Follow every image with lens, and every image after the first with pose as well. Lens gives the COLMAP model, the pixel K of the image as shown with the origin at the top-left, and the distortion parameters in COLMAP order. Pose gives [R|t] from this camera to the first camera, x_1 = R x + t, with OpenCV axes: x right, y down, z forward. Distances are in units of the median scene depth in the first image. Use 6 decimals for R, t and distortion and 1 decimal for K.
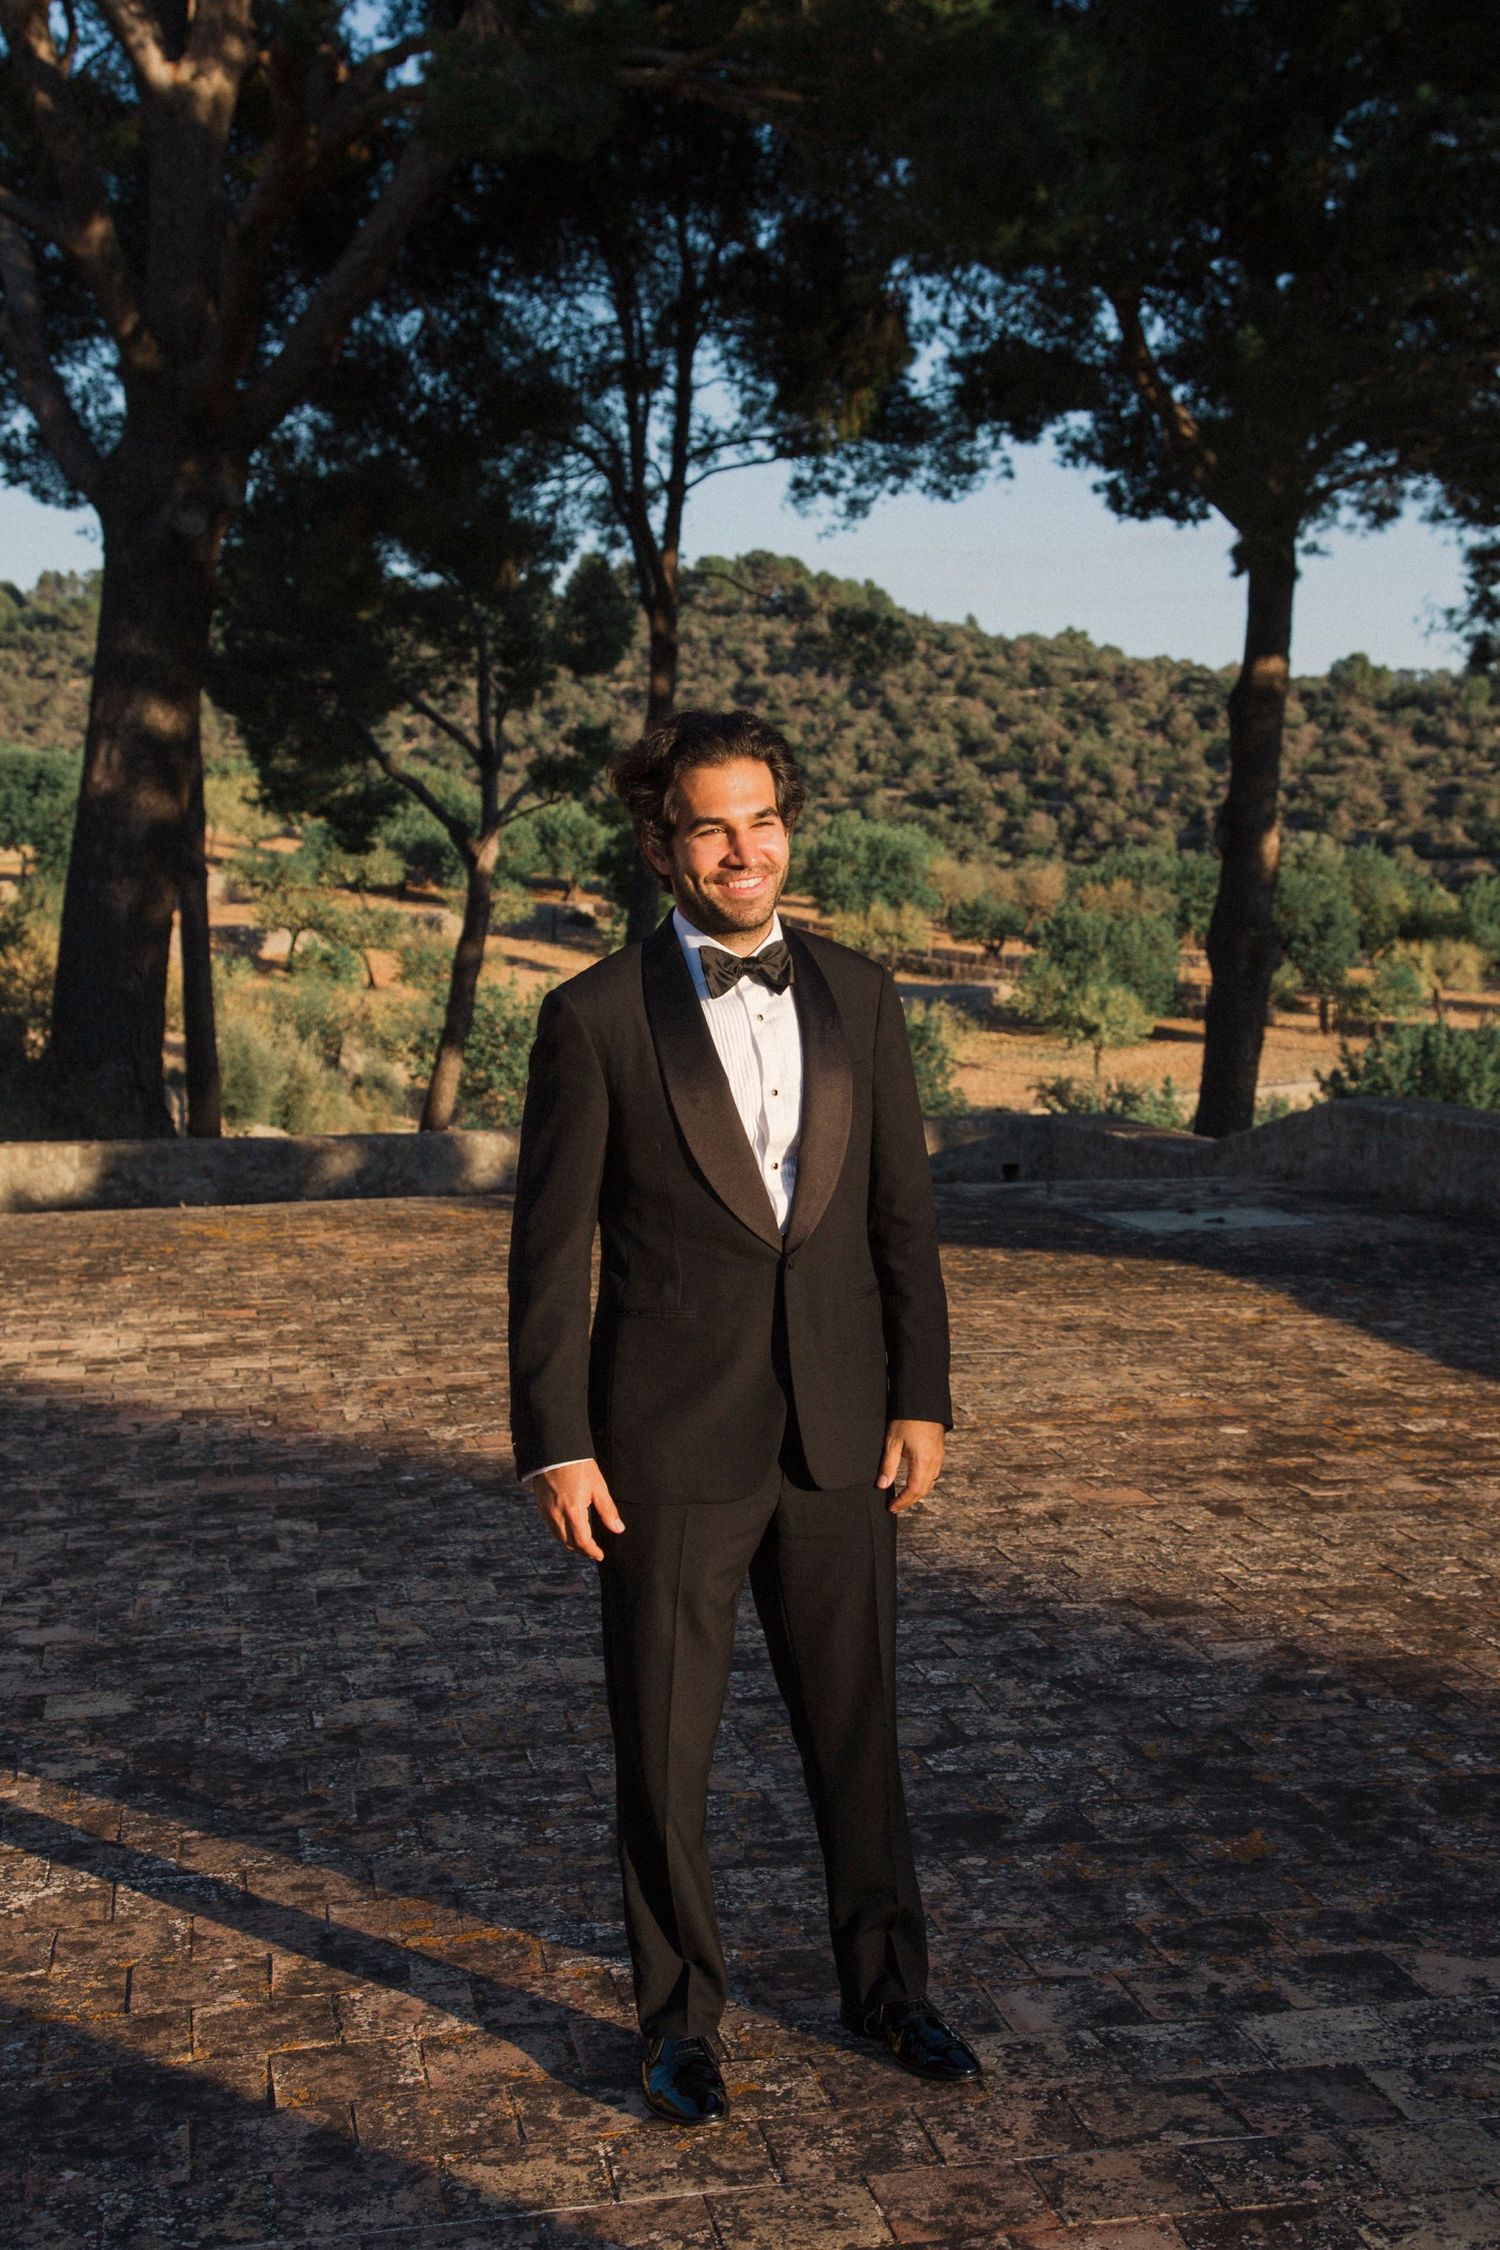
lens RADIAL K [[2770.1, 0, 750.0], [0, 2770.1, 1125.0], [0, 0, 1]] dist [0.066772, -0.030876]
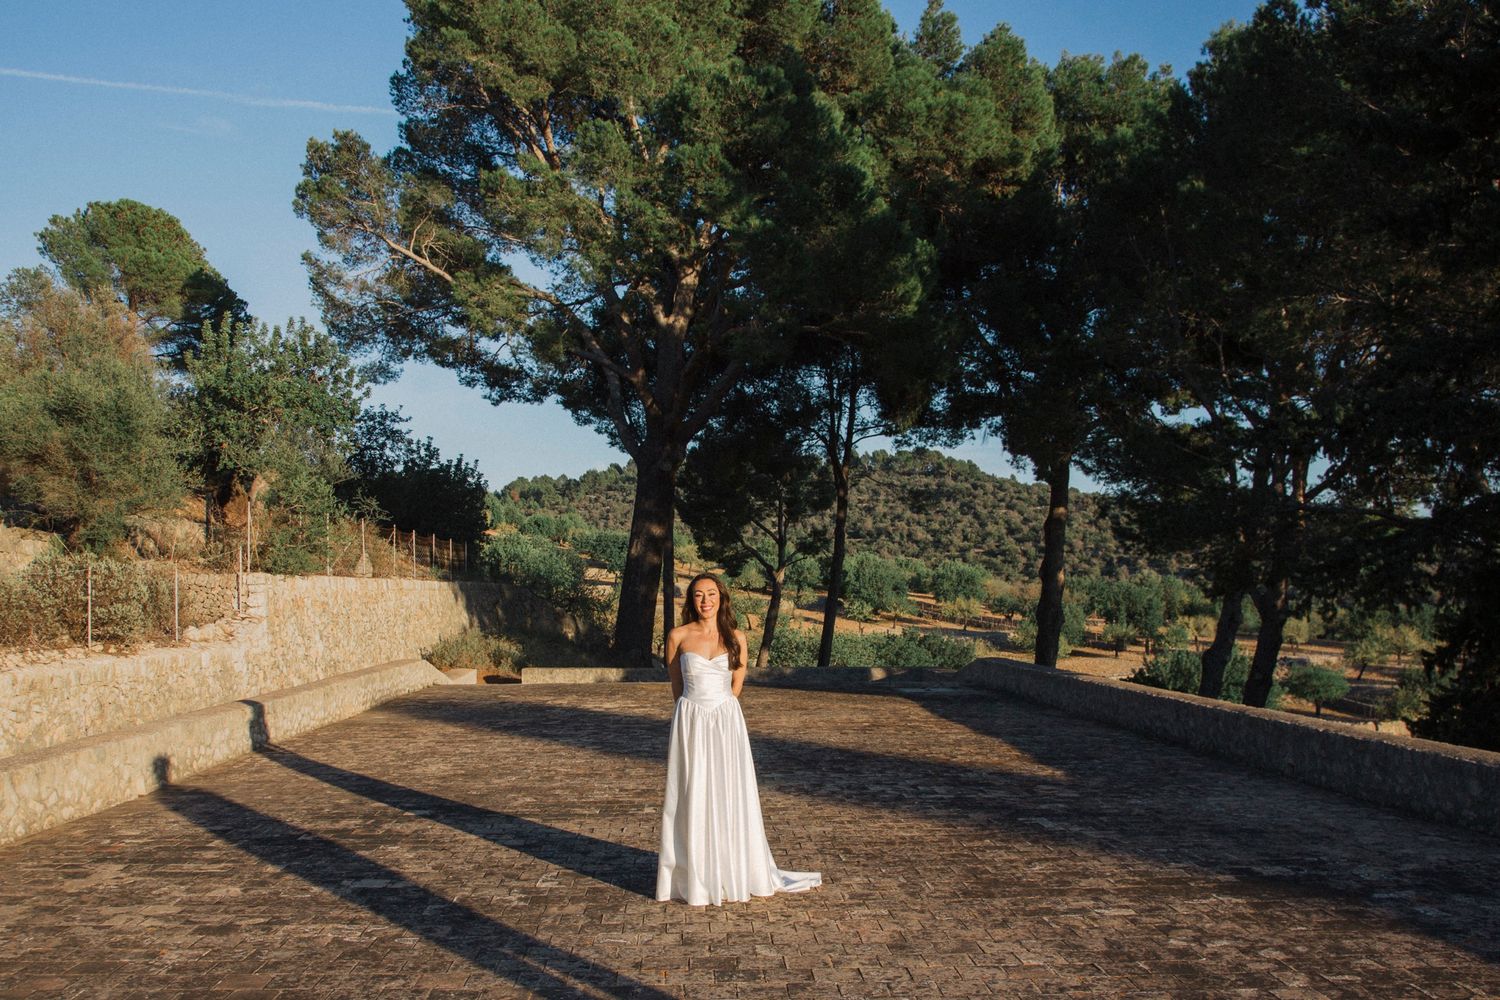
lens RADIAL K [[1462.0, 0, 750.0], [0, 1462.0, 500.0], [0, 0, 1]] dist [-0.075611, -0.002082]
pose [[0.985102, -0.000078, -0.171972, 0.084230], [-0.024815, 0.989470, -0.142596, 0.020953], [0.170172, 0.144740, 0.974727, -0.271491]]
